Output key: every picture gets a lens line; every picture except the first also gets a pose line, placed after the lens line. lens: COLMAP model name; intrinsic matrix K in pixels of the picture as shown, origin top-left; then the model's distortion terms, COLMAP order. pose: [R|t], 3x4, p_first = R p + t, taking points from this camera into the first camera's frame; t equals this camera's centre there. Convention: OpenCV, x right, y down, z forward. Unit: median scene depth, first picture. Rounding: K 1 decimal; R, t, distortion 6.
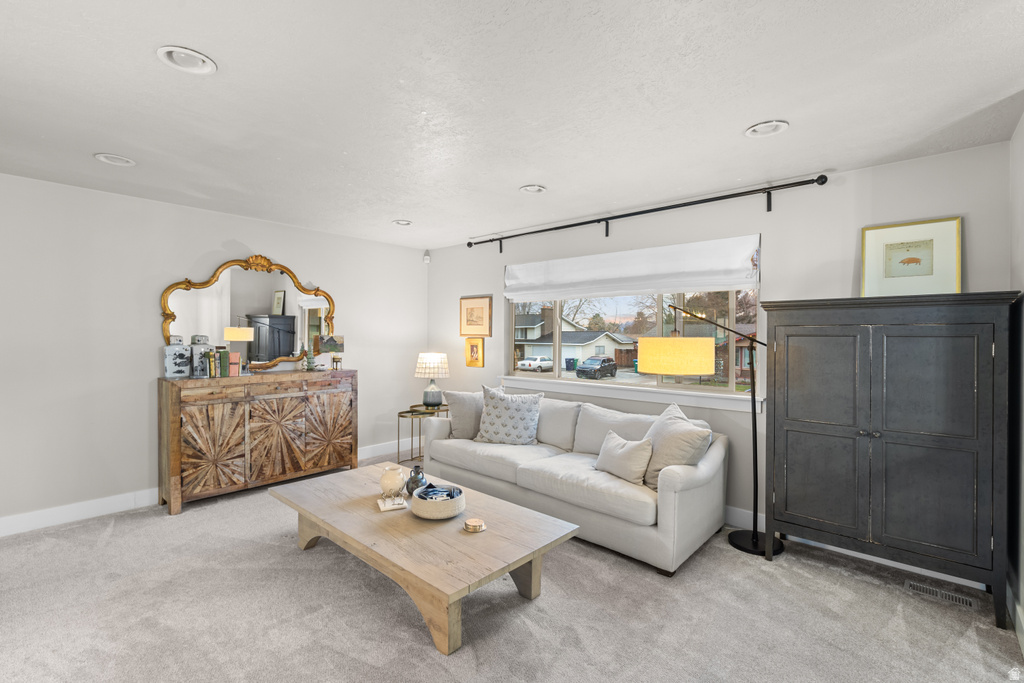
lens RADIAL K [[461.4, 0, 508.5], [0, 461.4, 334.1], [0, 0, 1]] dist [-0.002320, -0.000823]
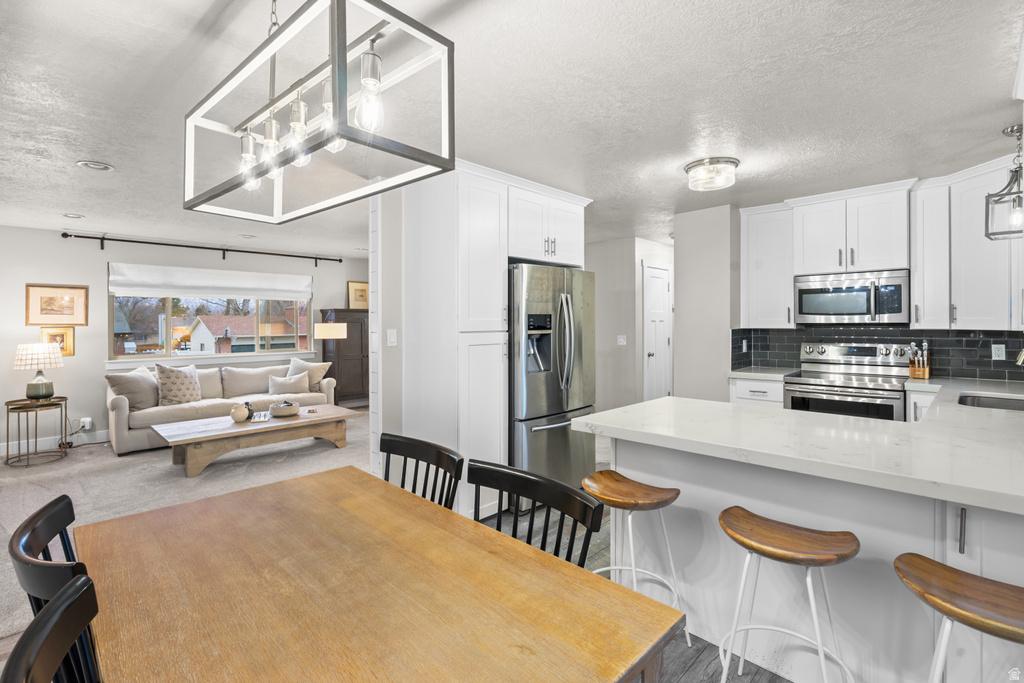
lens RADIAL K [[461.4, 0, 508.4], [0, 461.4, 315.3], [0, 0, 1]] dist [-0.002320, -0.000823]
pose [[0.047403, 0.009983, 0.998826, -1.081458], [0.003095, 0.999944, -0.010141, -0.004768], [-0.998871, 0.003572, 0.047369, -0.024228]]
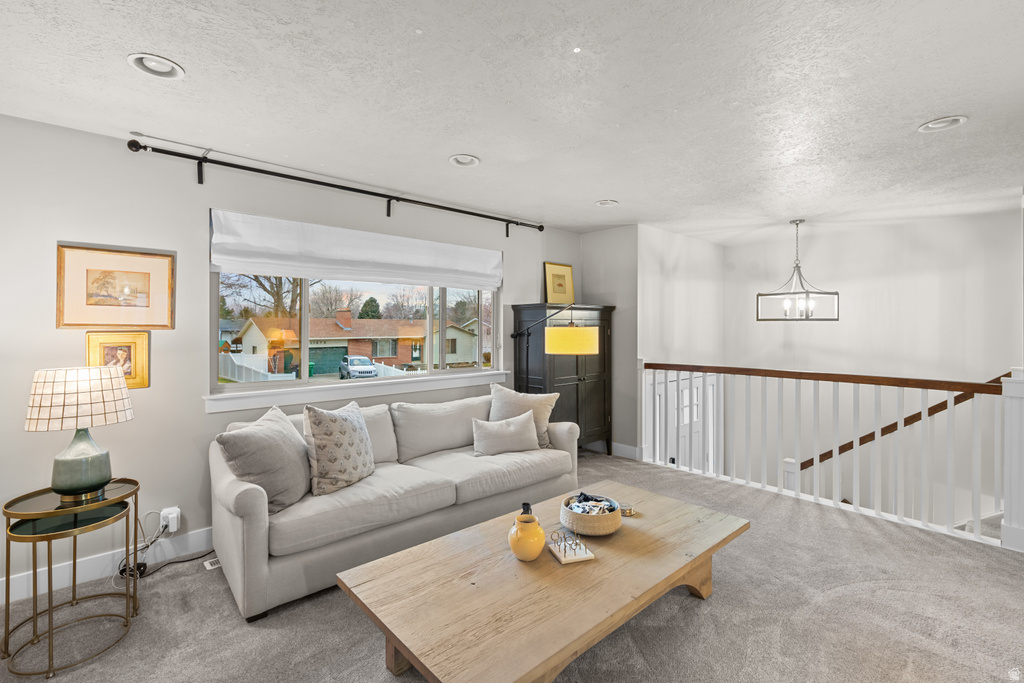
lens RADIAL K [[461.4, 0, 514.9], [0, 461.4, 319.5], [0, 0, 1]] dist [-0.002320, -0.000823]
pose [[0.105826, 0.009902, 0.994335, -0.552199], [-0.002558, 0.999950, -0.009686, -0.001352], [-0.994381, -0.001518, 0.105846, 0.552519]]
